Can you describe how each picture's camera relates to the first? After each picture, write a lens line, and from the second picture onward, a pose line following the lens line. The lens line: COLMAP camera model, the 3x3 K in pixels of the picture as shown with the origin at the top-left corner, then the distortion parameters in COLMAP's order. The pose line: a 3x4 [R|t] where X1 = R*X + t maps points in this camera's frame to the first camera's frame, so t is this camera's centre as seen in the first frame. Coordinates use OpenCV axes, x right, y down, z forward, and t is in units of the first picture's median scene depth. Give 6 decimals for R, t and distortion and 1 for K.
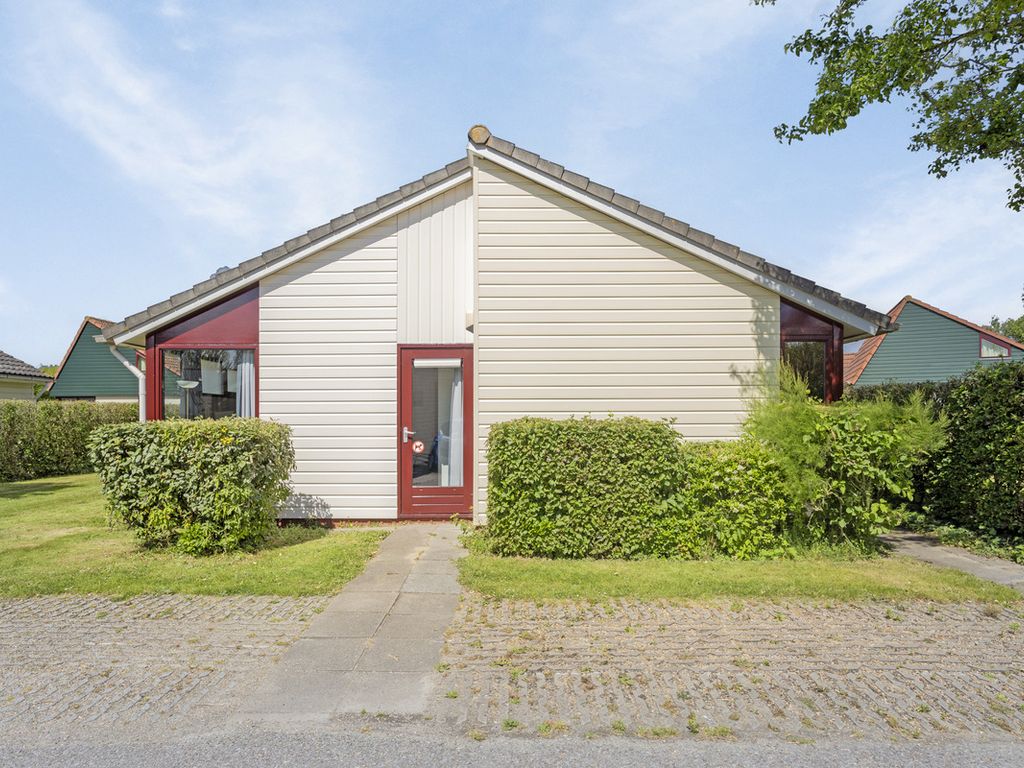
lens RADIAL K [[568.6, 0, 512.0], [0, 568.6, 384.0], [0, 0, 1]] dist [-0.000151, -0.000029]
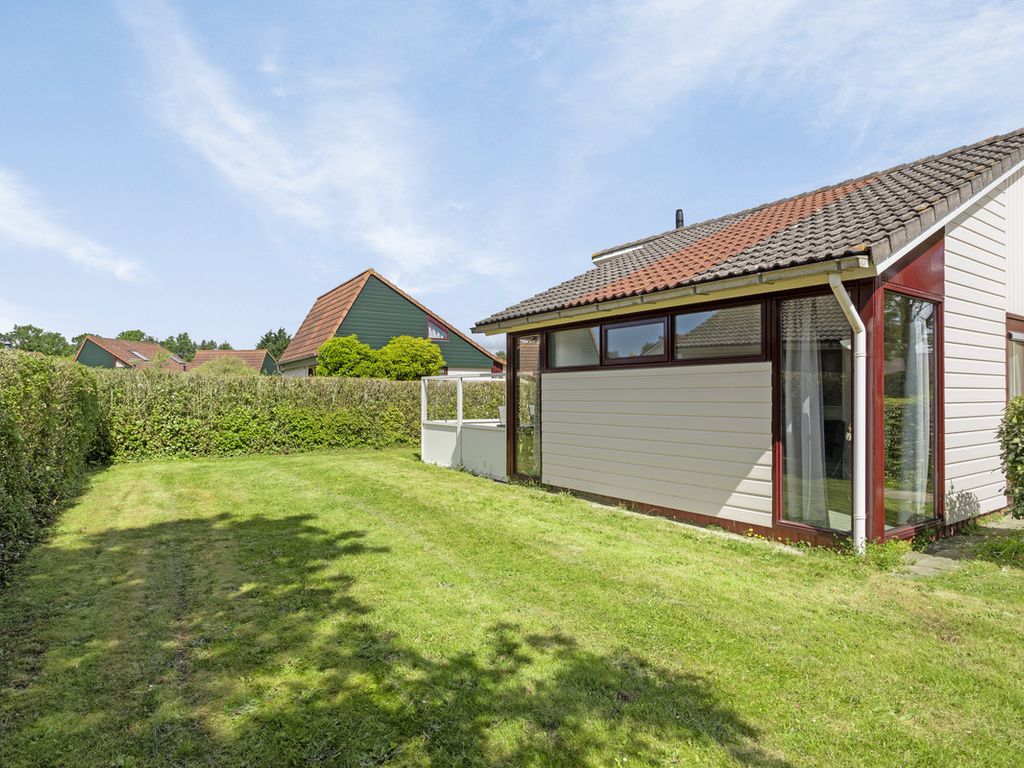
lens RADIAL K [[578.0, 0, 512.0], [0, 578.0, 384.0], [0, 0, 1]] dist [-0.003715, 0.000284]
pose [[0.818488, 0.017632, 0.574253, -1.381993], [-0.036084, 0.999133, 0.020753, 0.053614], [-0.573390, -0.037707, 0.818415, 0.690848]]
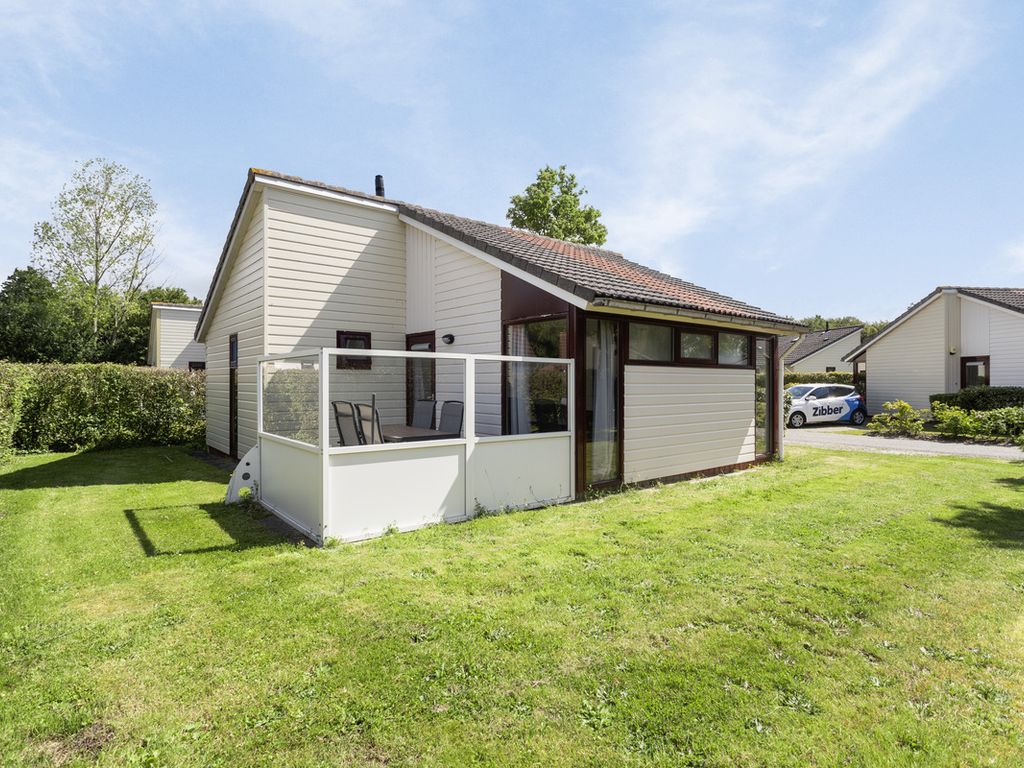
lens RADIAL K [[559.8, 0, 512.0], [0, 559.8, 384.0], [0, 0, 1]] dist [-0.000100, -0.000031]
pose [[-0.633580, 0.008727, 0.773628, -1.337029], [-0.037172, 0.998438, -0.041706, 0.141342], [-0.772784, -0.055182, -0.632266, 2.446107]]
